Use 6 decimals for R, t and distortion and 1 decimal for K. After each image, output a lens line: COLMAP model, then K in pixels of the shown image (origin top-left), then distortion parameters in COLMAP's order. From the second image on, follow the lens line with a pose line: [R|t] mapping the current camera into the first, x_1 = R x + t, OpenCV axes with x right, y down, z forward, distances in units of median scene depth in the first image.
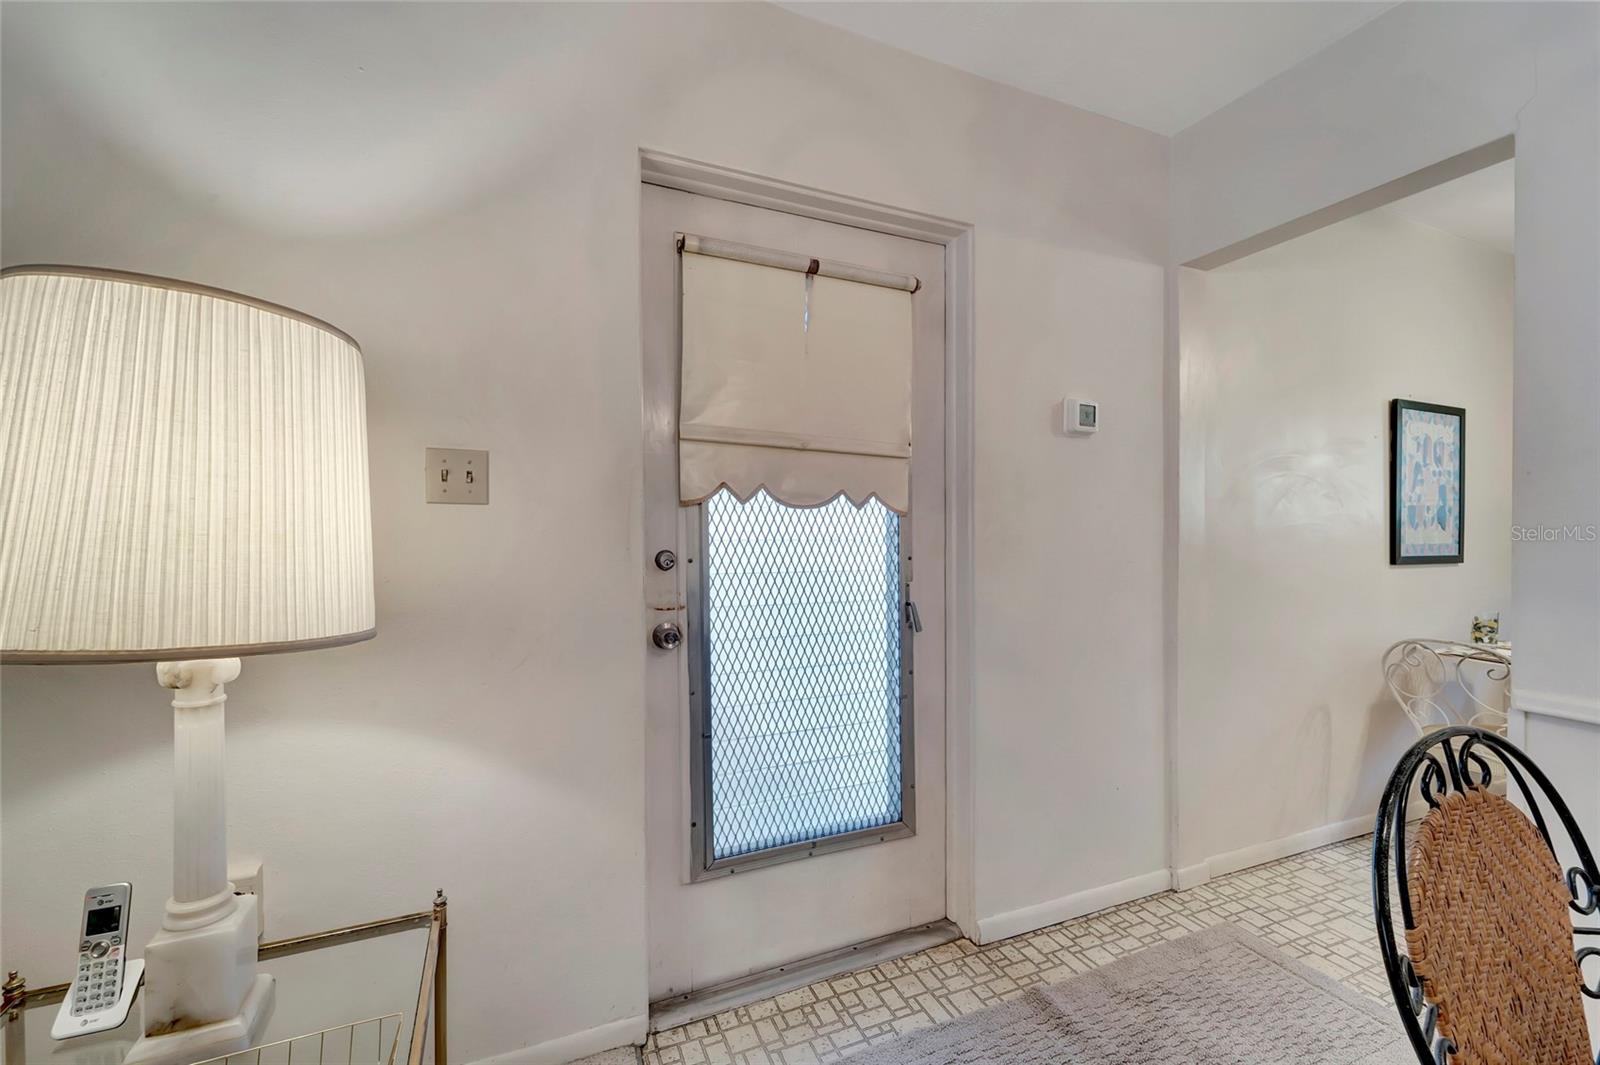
lens RADIAL K [[652.8, 0, 787.5], [0, 652.8, 526.2], [0, 0, 1]] dist [0.001838, -0.000071]
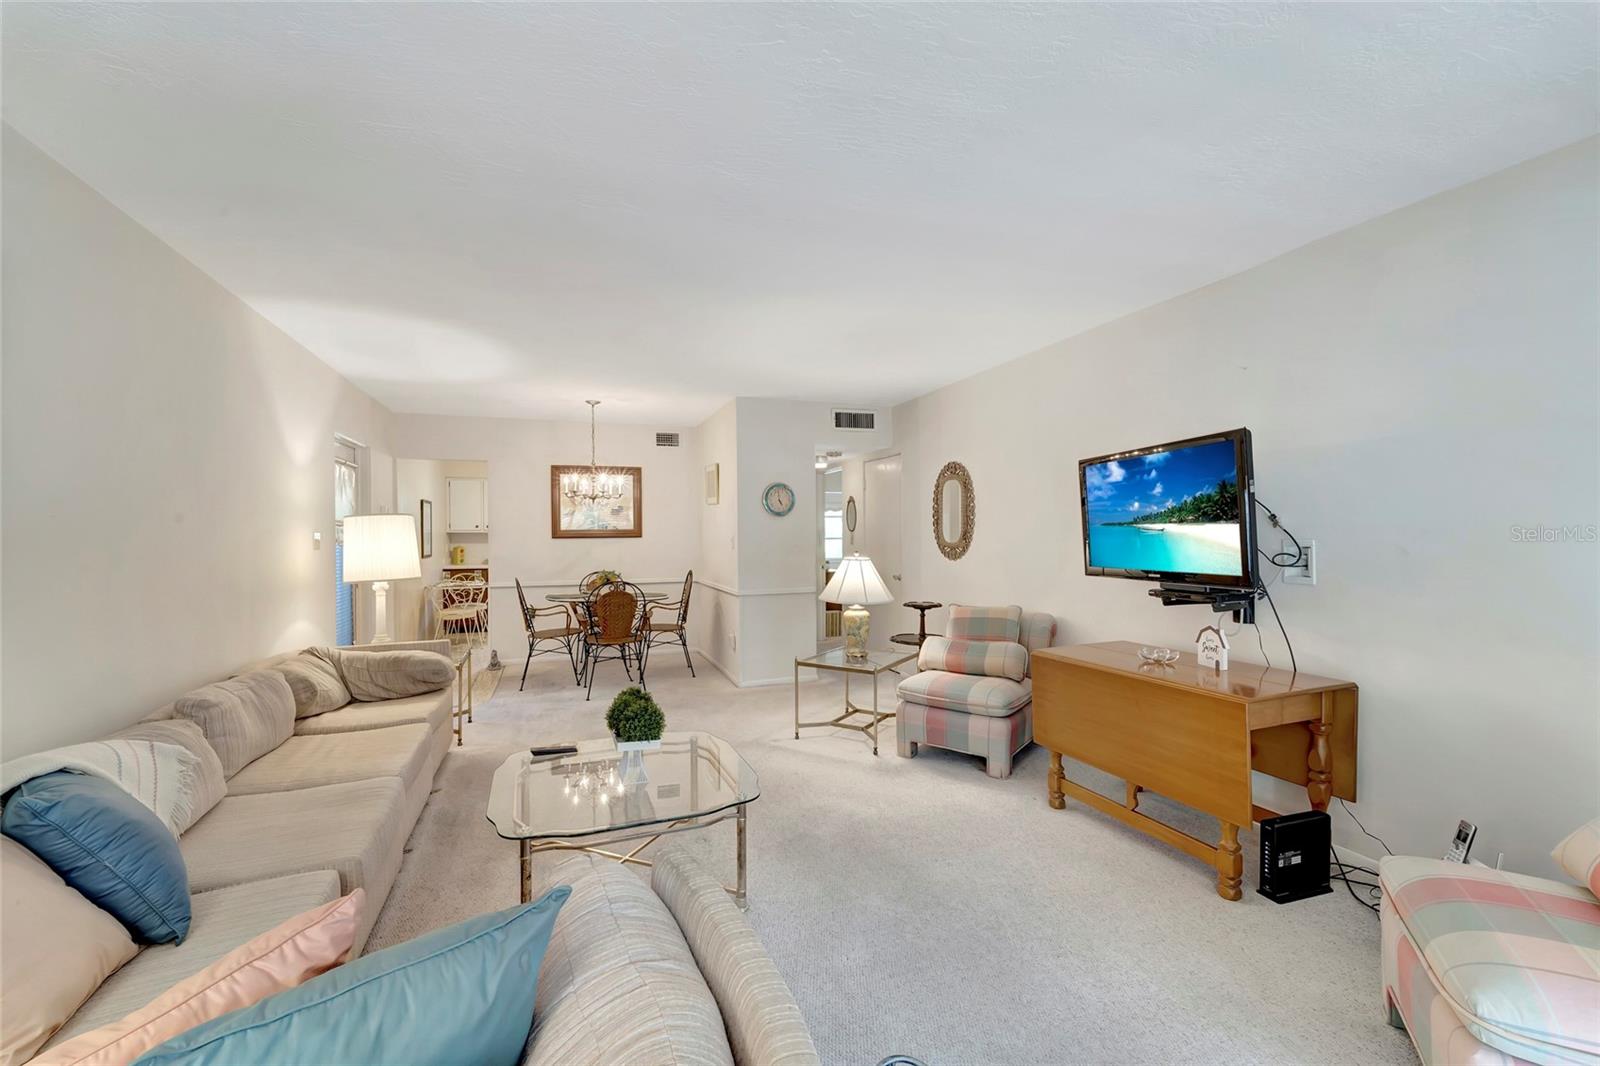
lens RADIAL K [[655.0, 0, 803.5], [0, 655.0, 539.1], [0, 0, 1]] dist [-0.001866, -0.000716]
pose [[0.040374, -0.015618, 0.999063, -2.470887], [-0.002361, 0.999874, 0.015726, -0.098082], [-0.999182, -0.002994, 0.040332, -1.011559]]
